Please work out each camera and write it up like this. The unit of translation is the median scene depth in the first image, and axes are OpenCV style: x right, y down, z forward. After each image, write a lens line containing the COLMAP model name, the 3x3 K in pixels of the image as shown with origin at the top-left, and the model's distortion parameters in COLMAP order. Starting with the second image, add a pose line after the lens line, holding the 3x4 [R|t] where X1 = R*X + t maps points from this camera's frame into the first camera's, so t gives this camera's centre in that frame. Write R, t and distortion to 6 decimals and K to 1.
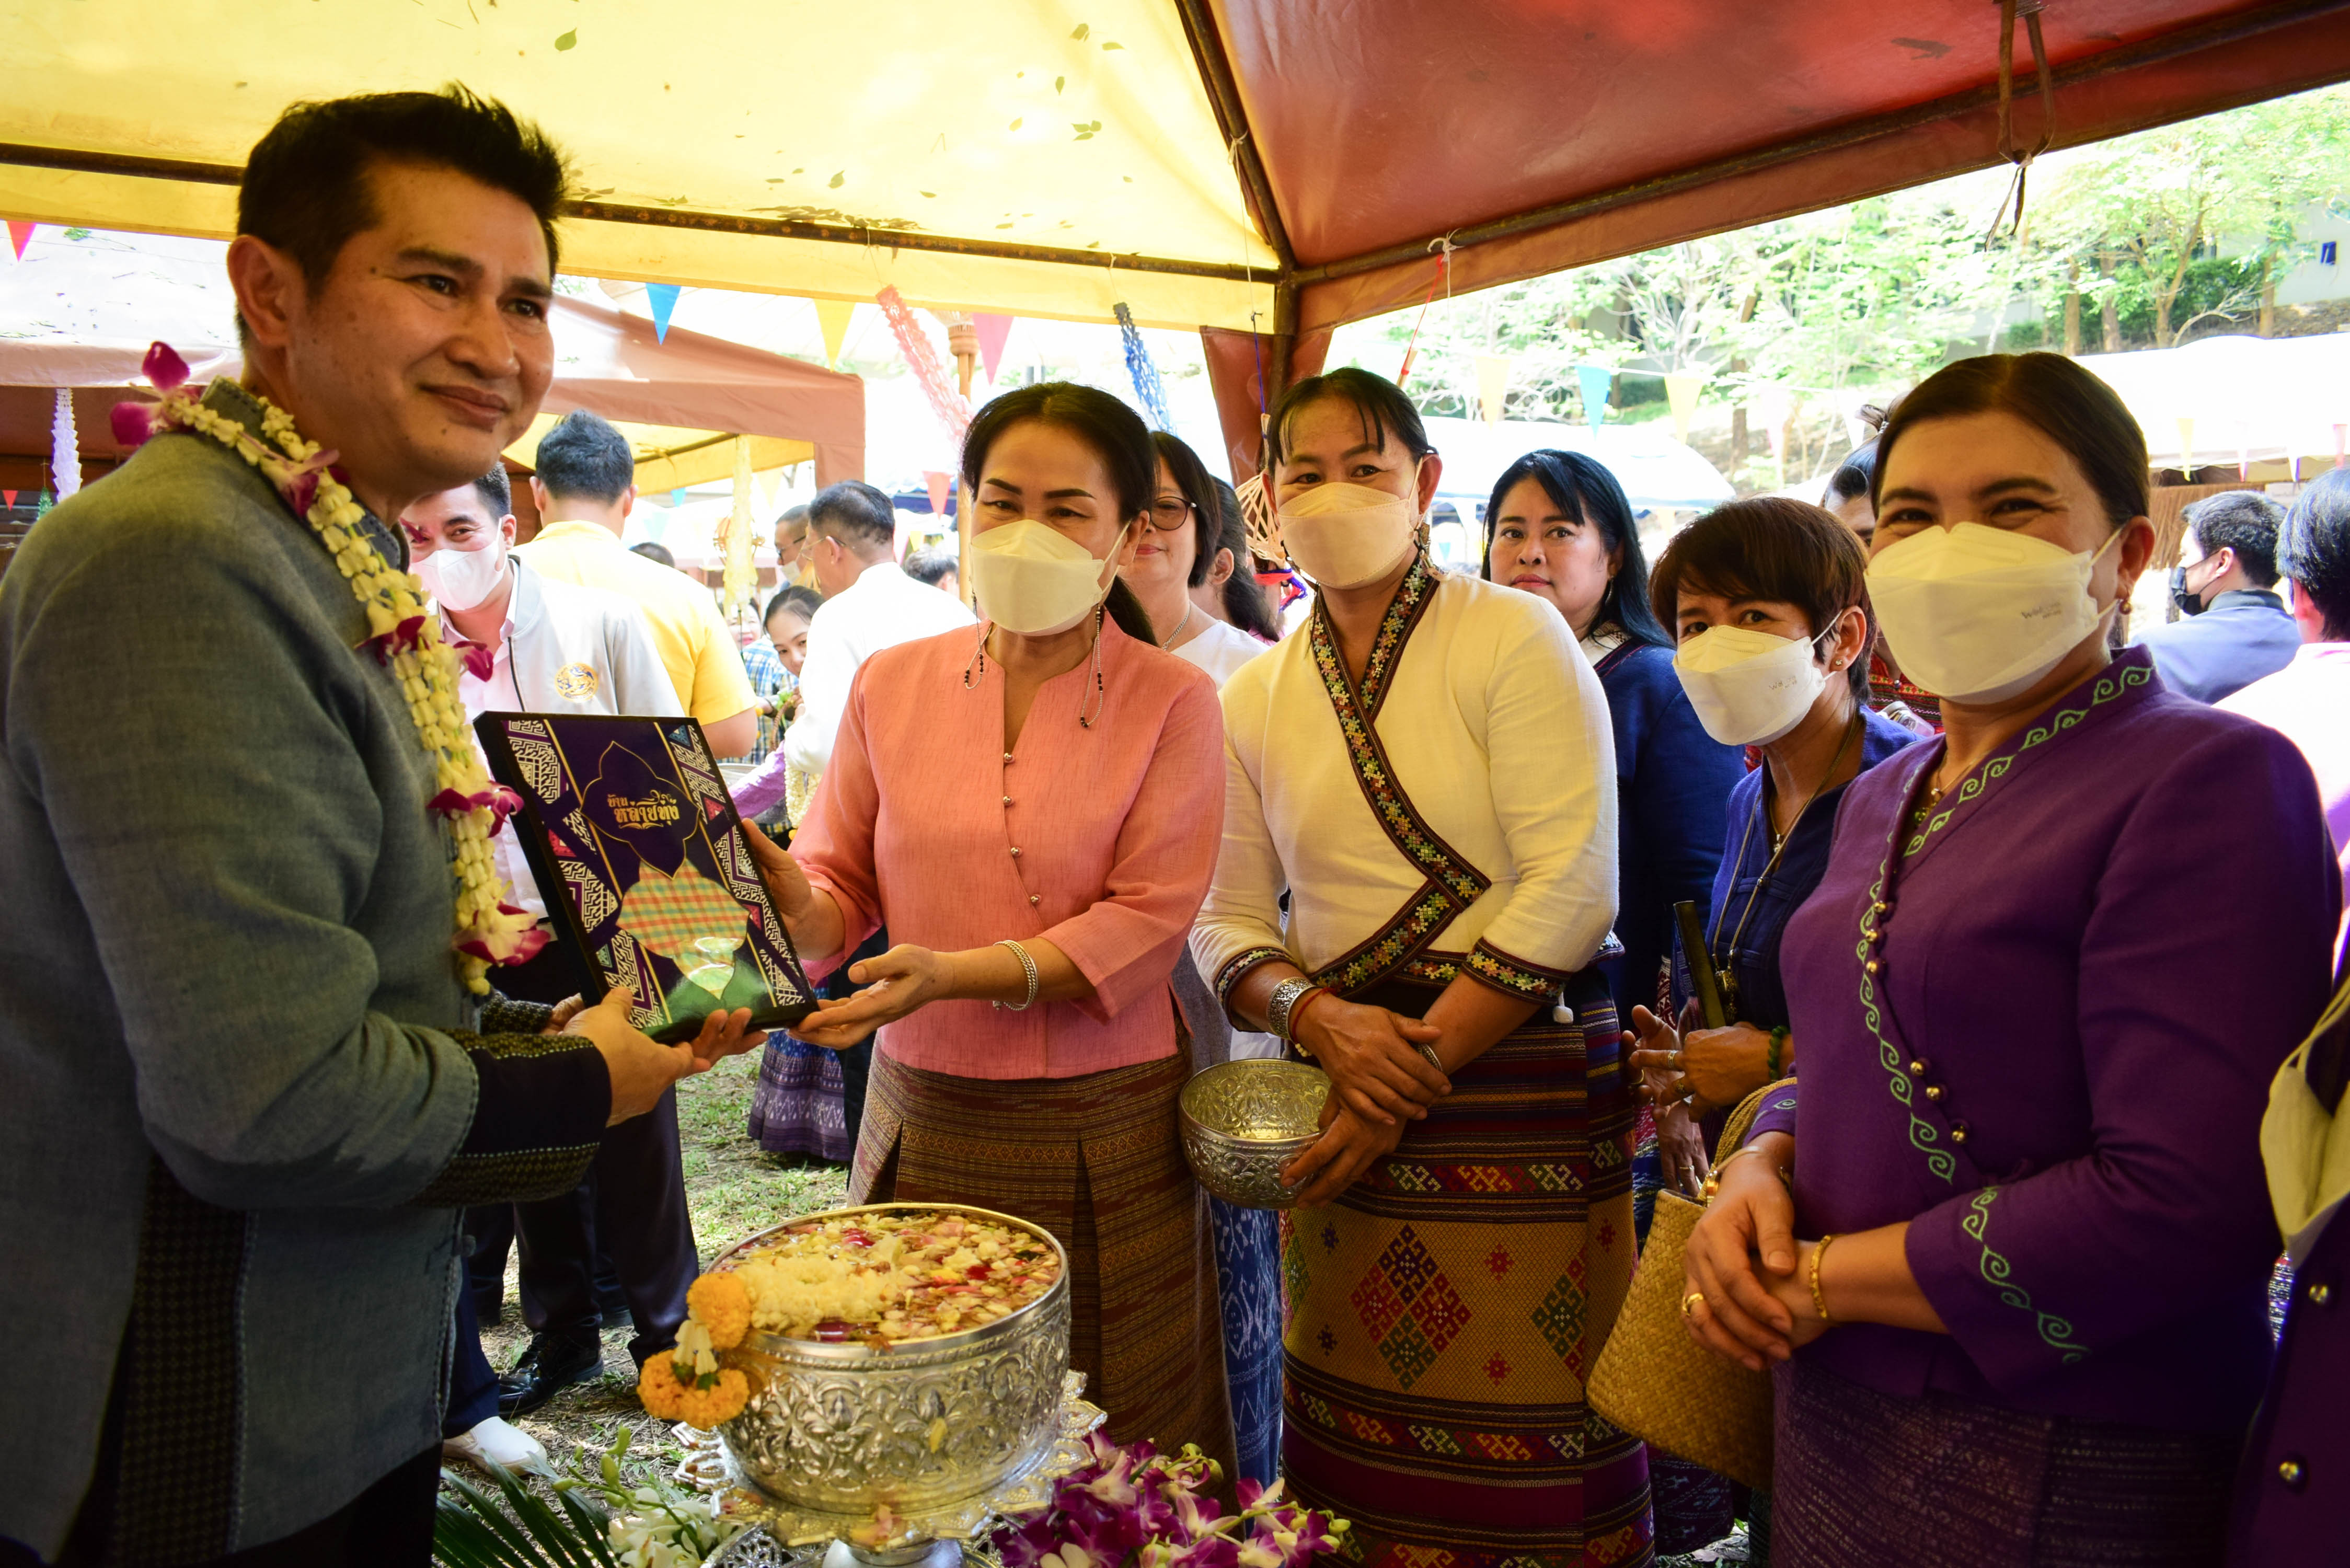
lens RADIAL K [[1789.8, 0, 1175.0], [0, 1789.8, 784.0], [0, 0, 1]] dist [-0.080883, 0.124802]
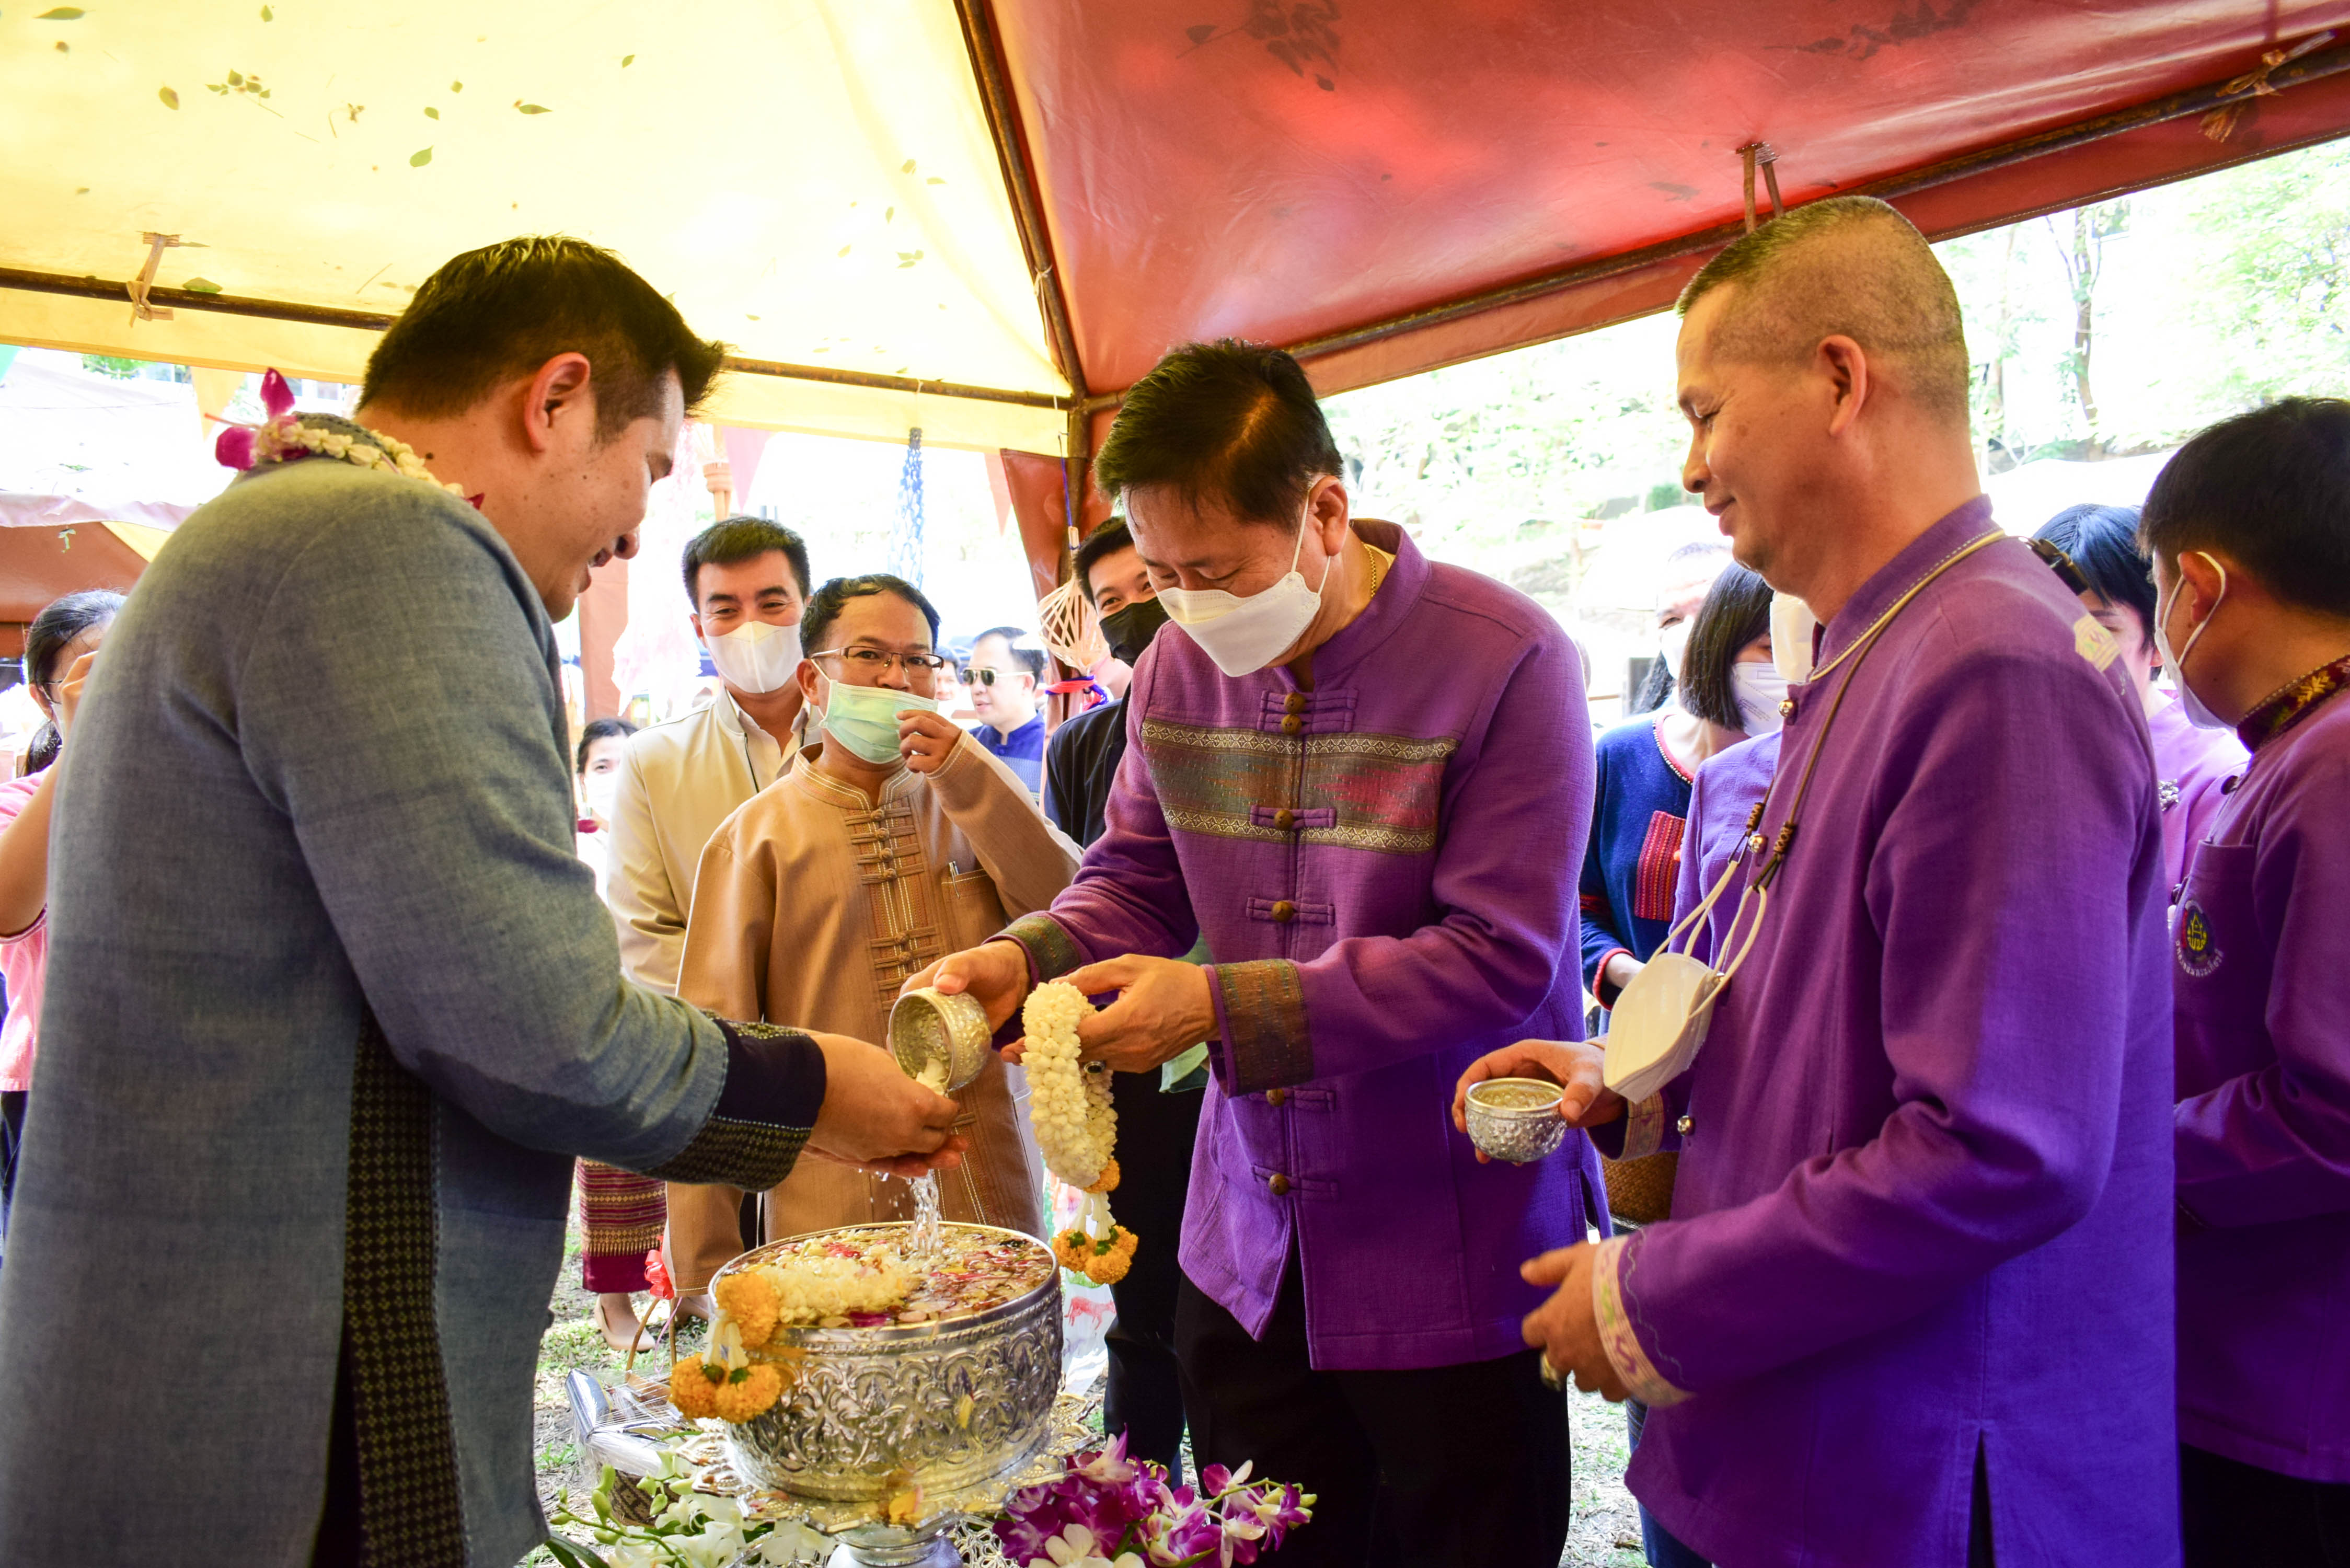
lens RADIAL K [[1785.3, 0, 1161.6], [0, 1785.3, 787.1], [0, 0, 1]] dist [-0.012655, 0.002311]
pose [[0.985676, -0.029450, 0.166056, -0.119790], [0.044076, 0.995398, -0.085094, 0.060182], [-0.162786, 0.091194, 0.982438, -0.062002]]
